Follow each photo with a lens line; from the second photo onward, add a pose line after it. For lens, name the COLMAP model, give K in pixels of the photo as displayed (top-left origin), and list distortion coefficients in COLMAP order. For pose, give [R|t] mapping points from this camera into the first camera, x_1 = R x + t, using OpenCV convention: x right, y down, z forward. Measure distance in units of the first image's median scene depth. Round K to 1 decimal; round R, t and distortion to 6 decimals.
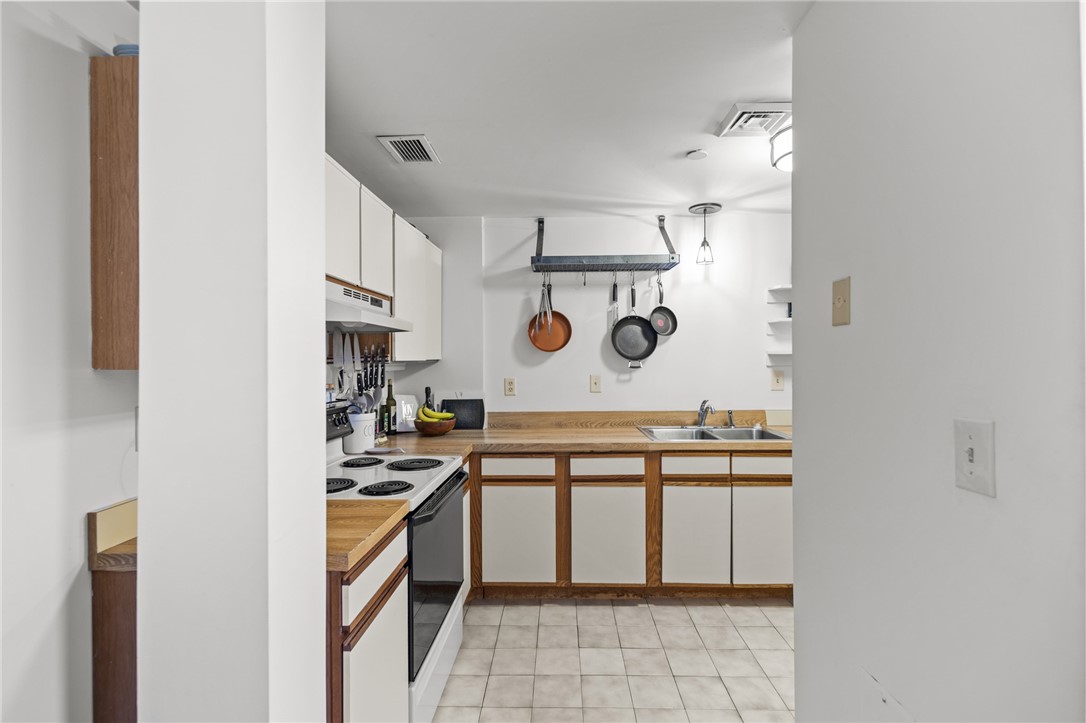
lens RADIAL K [[508.0, 0, 546.9], [0, 508.0, 356.7], [0, 0, 1]] dist [0.009926, -0.002413]
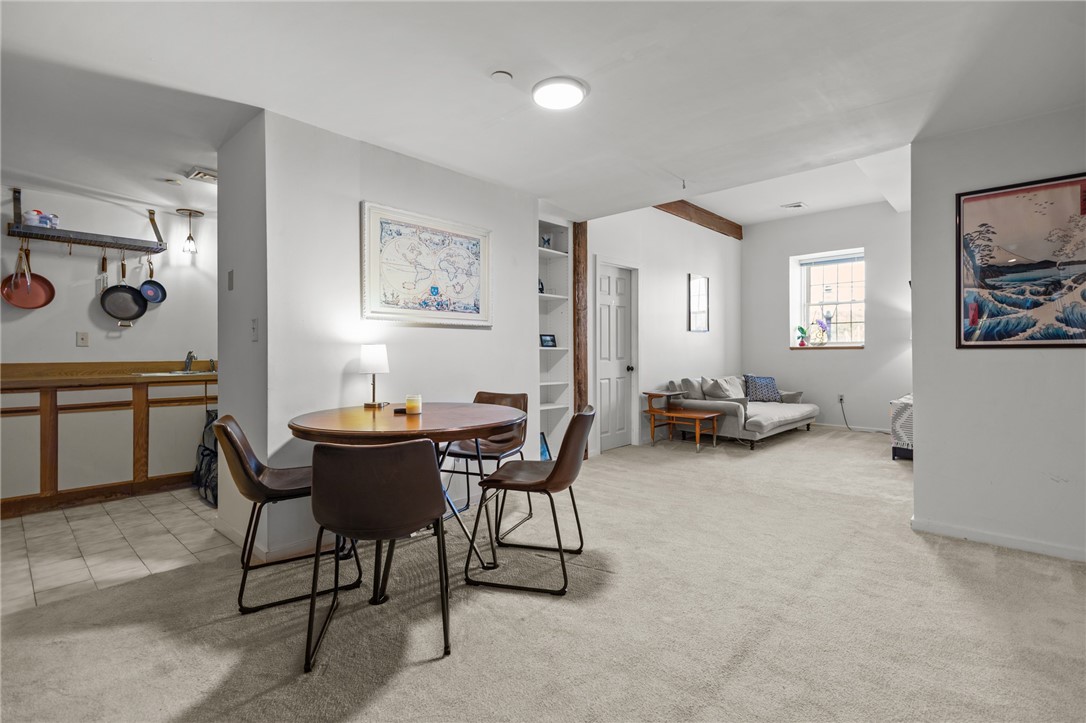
lens RADIAL K [[508.0, 0, 542.1], [0, 508.0, 354.6], [0, 0, 1]] dist [0.009926, -0.002413]
pose [[0.662628, 0.004635, 0.748934, -0.089478], [-0.001708, 0.999988, -0.004678, 0.095507], [-0.748947, 0.001821, 0.662628, -0.612590]]
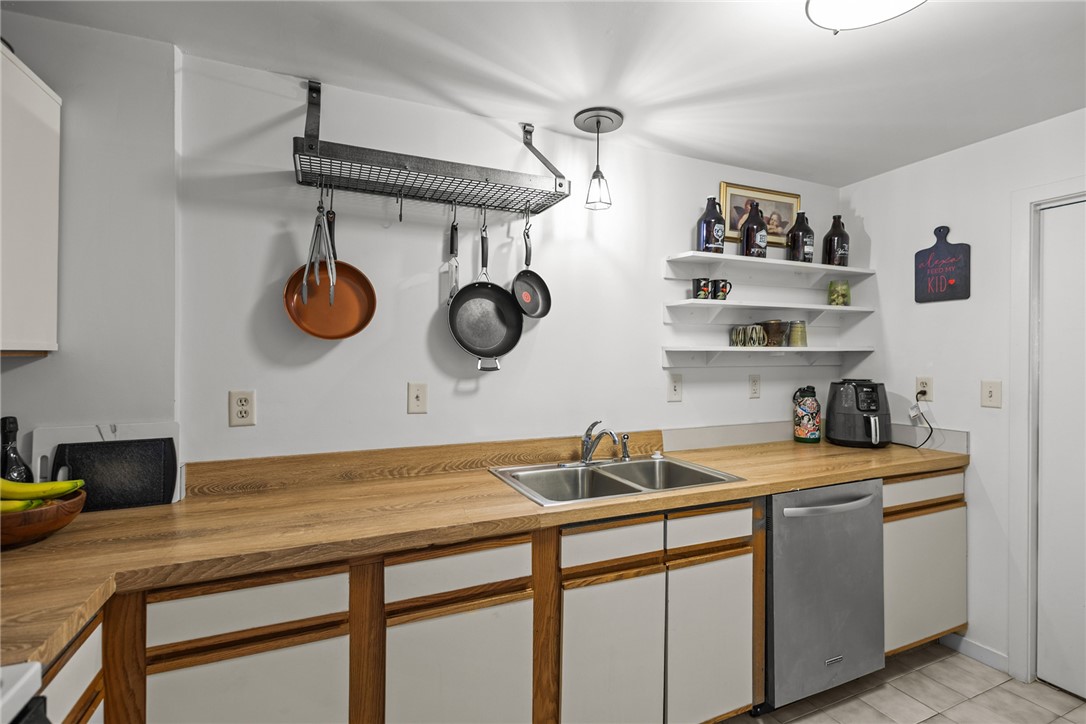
lens RADIAL K [[508.0, 0, 543.1], [0, 508.0, 357.3], [0, 0, 1]] dist [0.009926, -0.002413]
pose [[0.906020, 0.010241, 0.423112, -0.018045], [-0.010781, 0.999941, -0.001116, 0.006853], [-0.423098, -0.003550, 0.906077, 0.438291]]
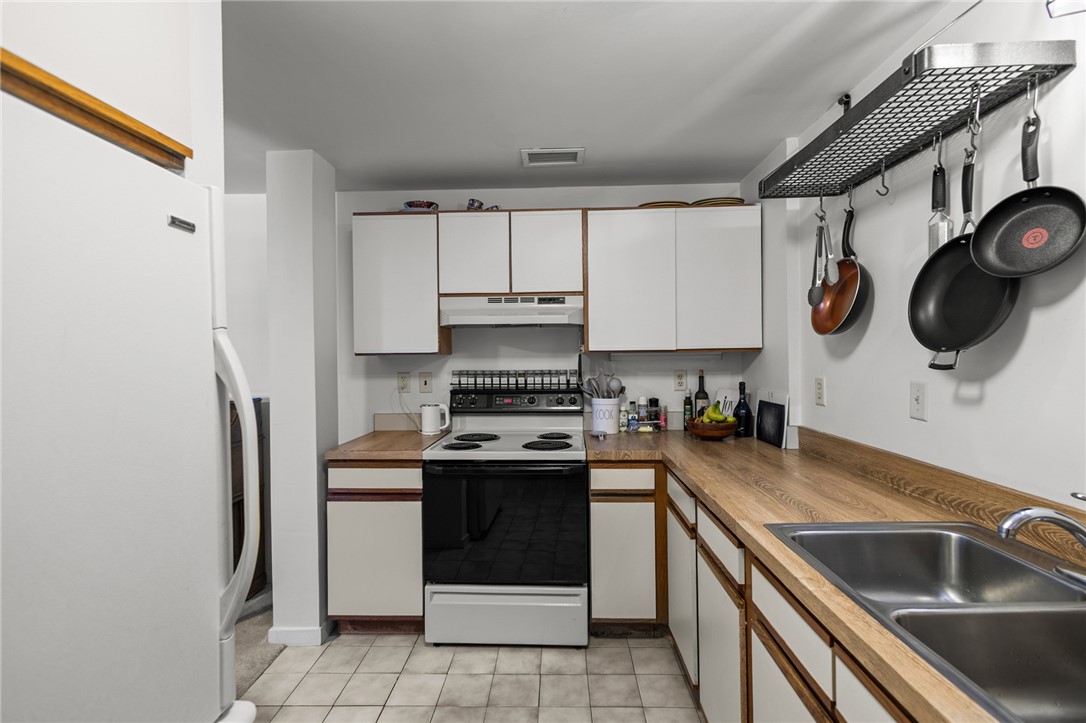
lens RADIAL K [[508.0, 0, 533.8], [0, 508.0, 348.1], [0, 0, 1]] dist [0.009926, -0.002413]
pose [[-0.020271, 0.002415, -0.999792, 0.576546], [0.016745, 0.999858, 0.002076, -0.000746], [0.999654, -0.016699, -0.020308, 0.682374]]
